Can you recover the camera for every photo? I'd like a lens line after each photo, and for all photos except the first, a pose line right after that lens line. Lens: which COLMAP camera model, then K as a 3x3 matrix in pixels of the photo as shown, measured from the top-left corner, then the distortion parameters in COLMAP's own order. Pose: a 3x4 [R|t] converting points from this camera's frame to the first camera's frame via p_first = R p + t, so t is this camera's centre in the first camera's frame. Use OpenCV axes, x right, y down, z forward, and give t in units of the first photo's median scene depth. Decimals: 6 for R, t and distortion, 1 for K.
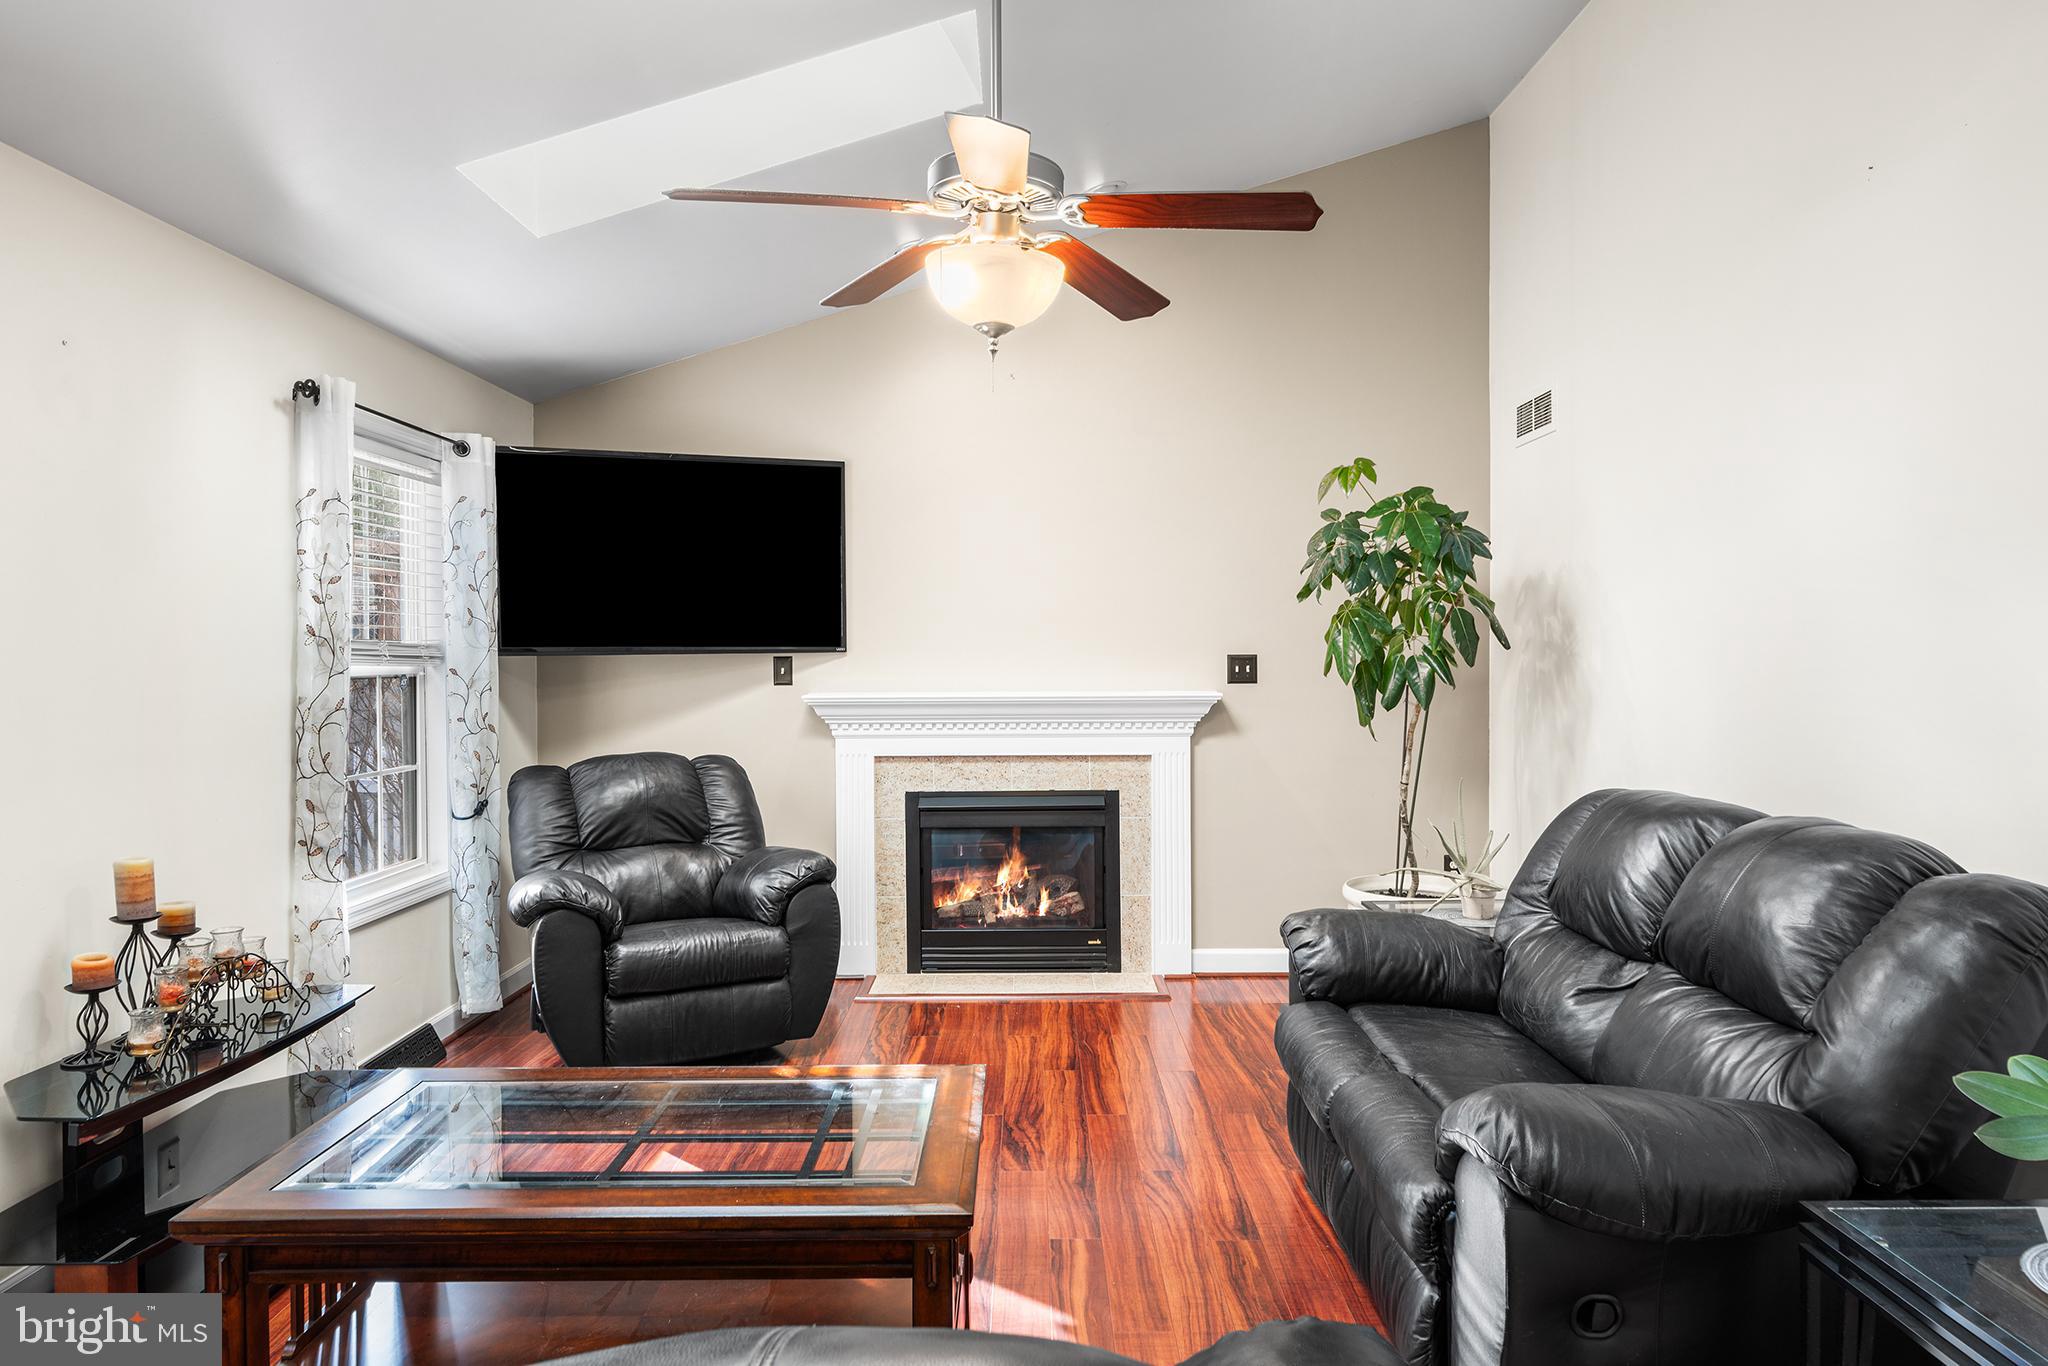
lens RADIAL K [[1281.2, 0, 1026.7], [0, 1281.2, 674.7], [0, 0, 1]] dist [0.002367, 0.000450]
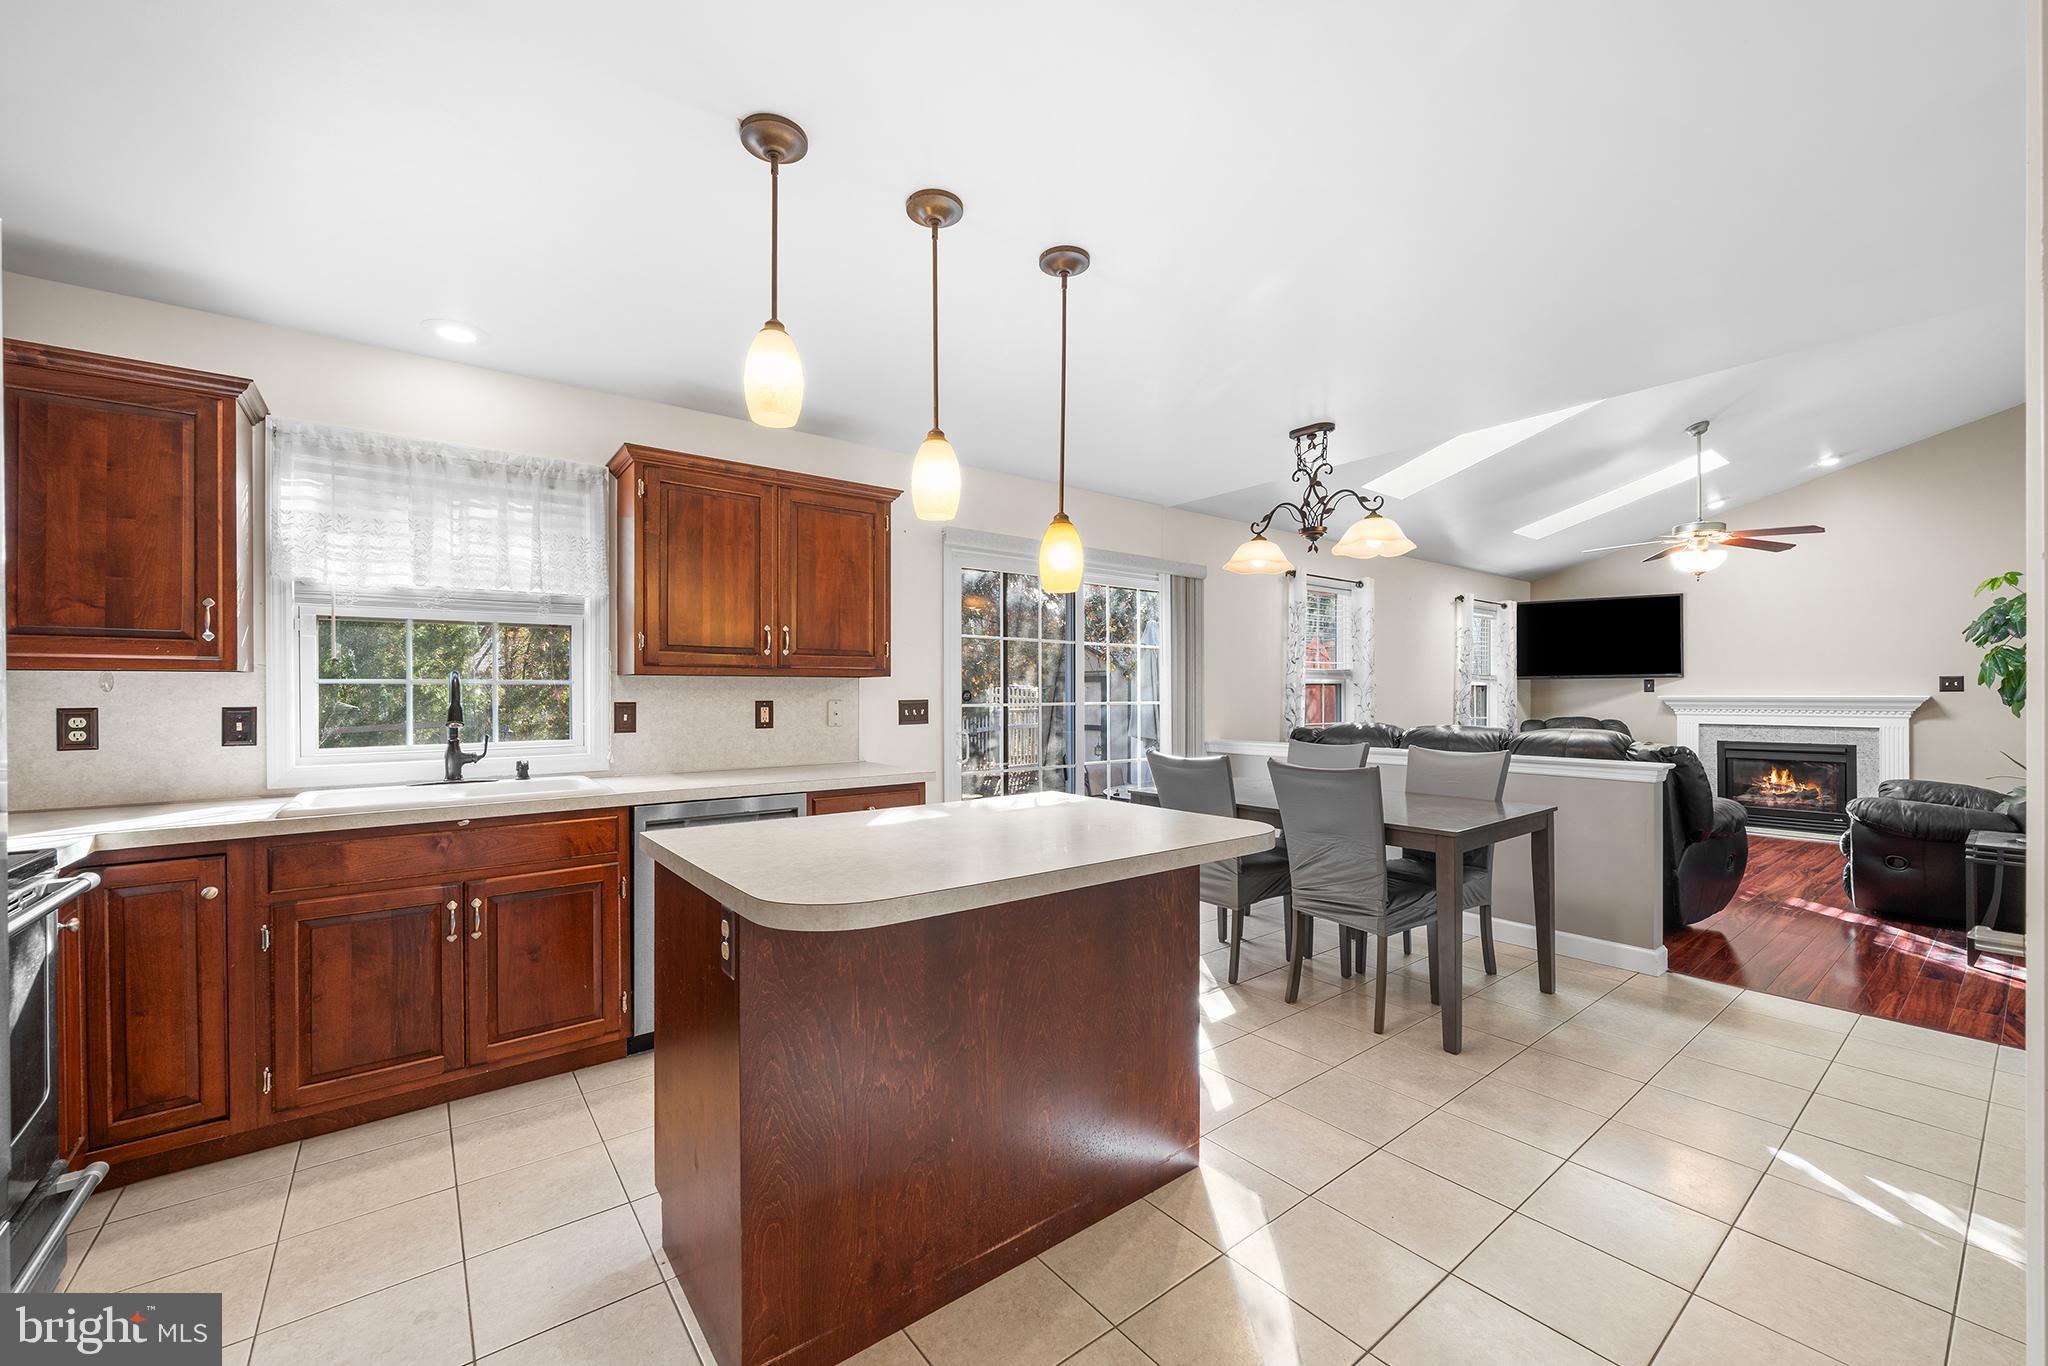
lens RADIAL K [[798.6, 0, 1020.6], [0, 798.6, 692.2], [0, 0, 1]] dist [-0.001808, 0.000118]
pose [[0.611509, 0.003143, -0.791231, 0.292812], [-0.015246, 0.999853, -0.007811, 0.042559], [0.791090, 0.016839, 0.611468, -0.892517]]
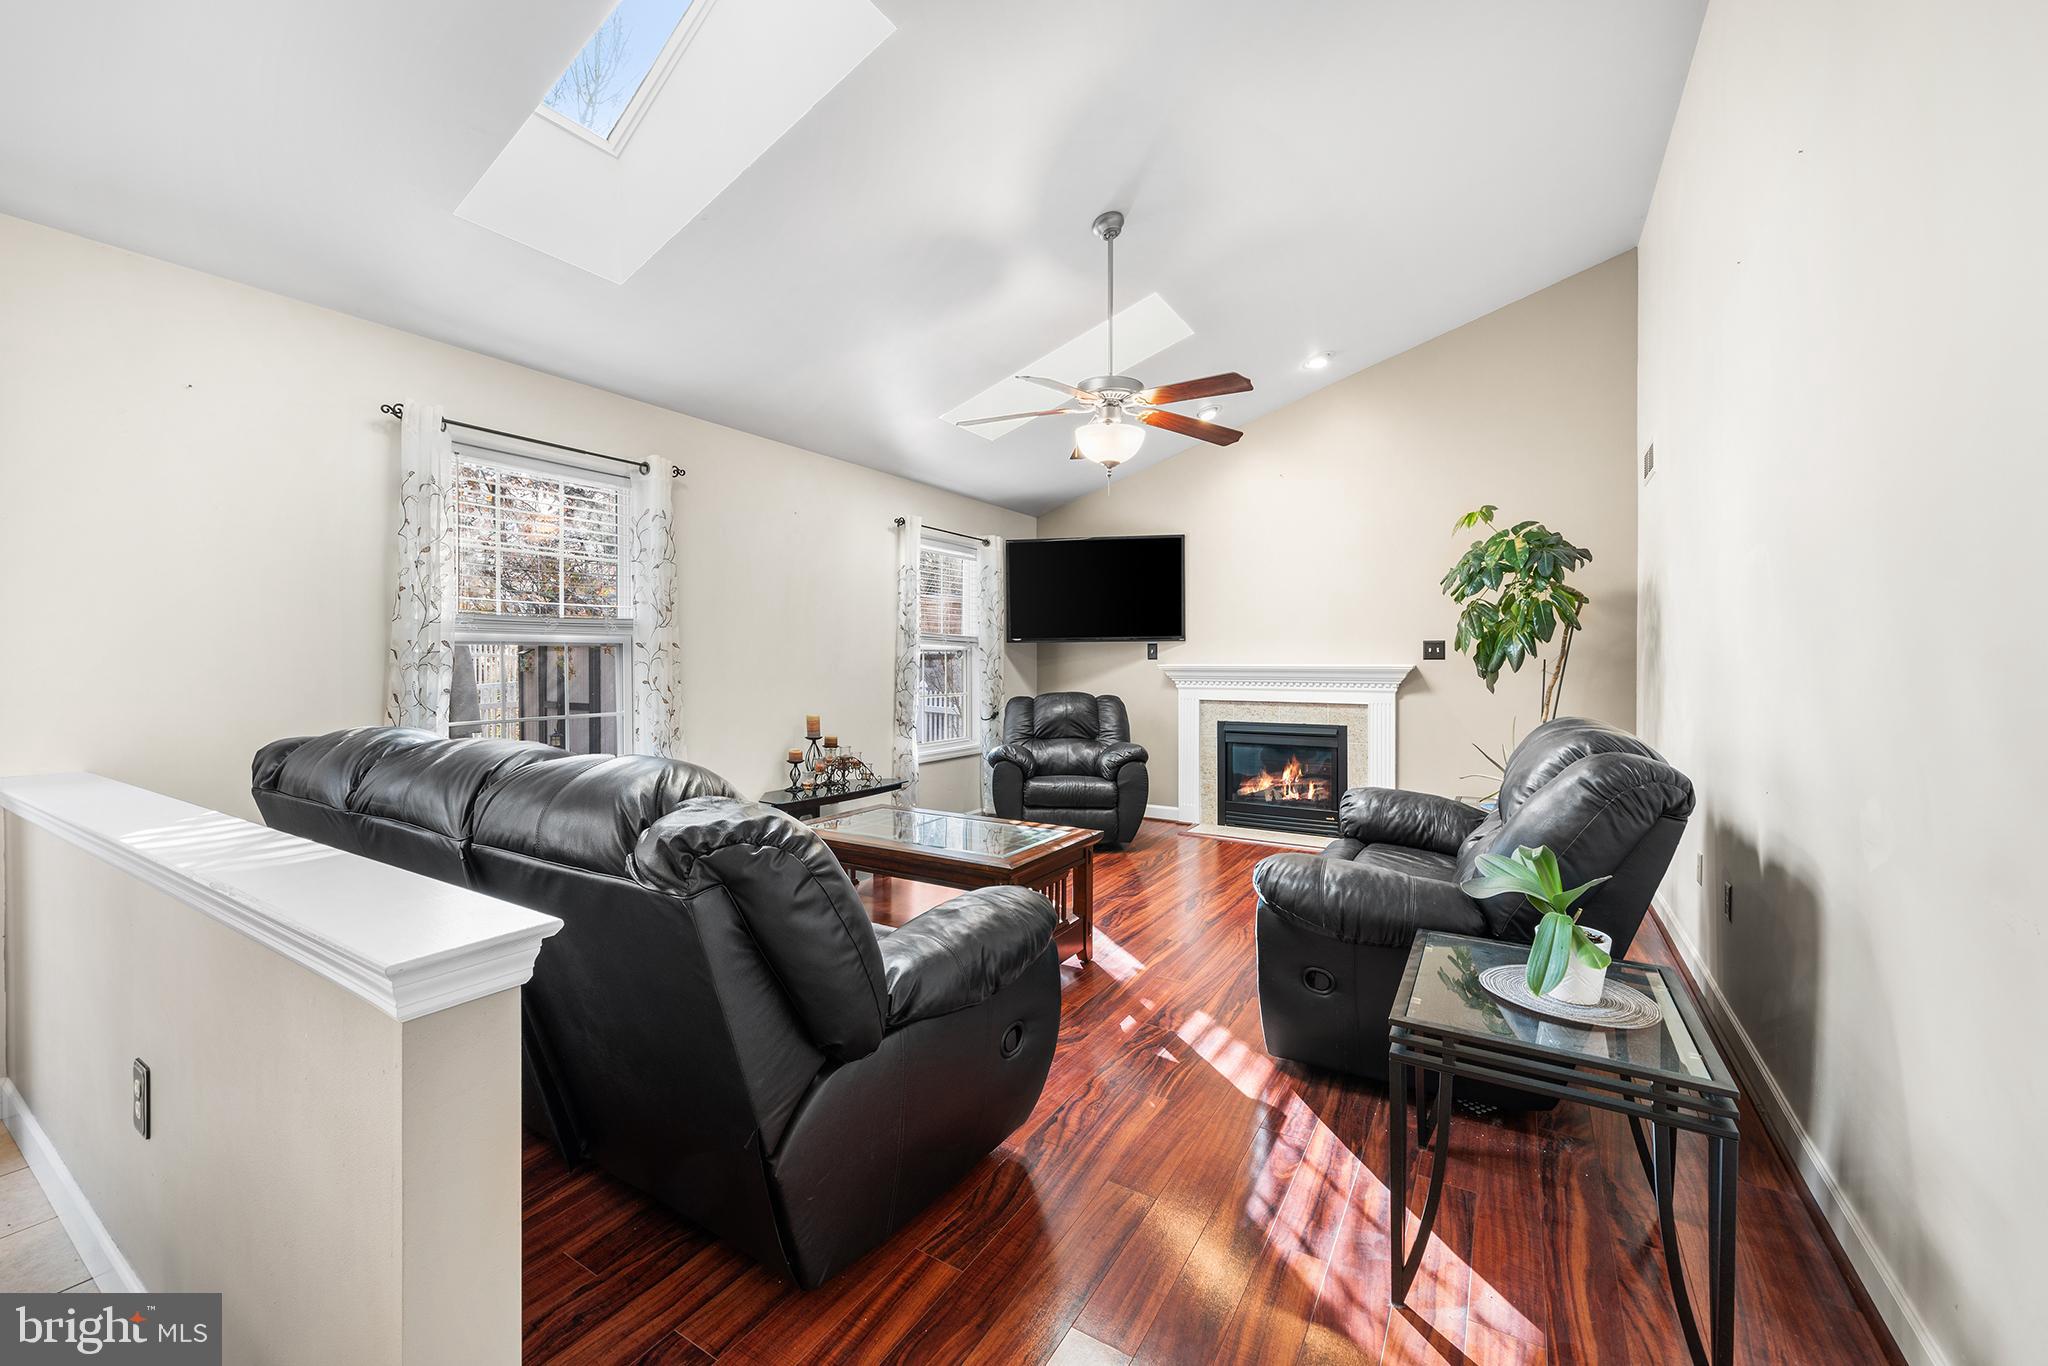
lens RADIAL K [[801.2, 0, 1020.9], [0, 801.2, 662.8], [0, 0, 1]] dist [-0.000508, -0.000012]
pose [[0.850840, 0.007304, -0.525375, 0.285593], [-0.014015, 0.999863, -0.008797, 0.029316], [0.525239, 0.014848, 0.850825, -0.079041]]
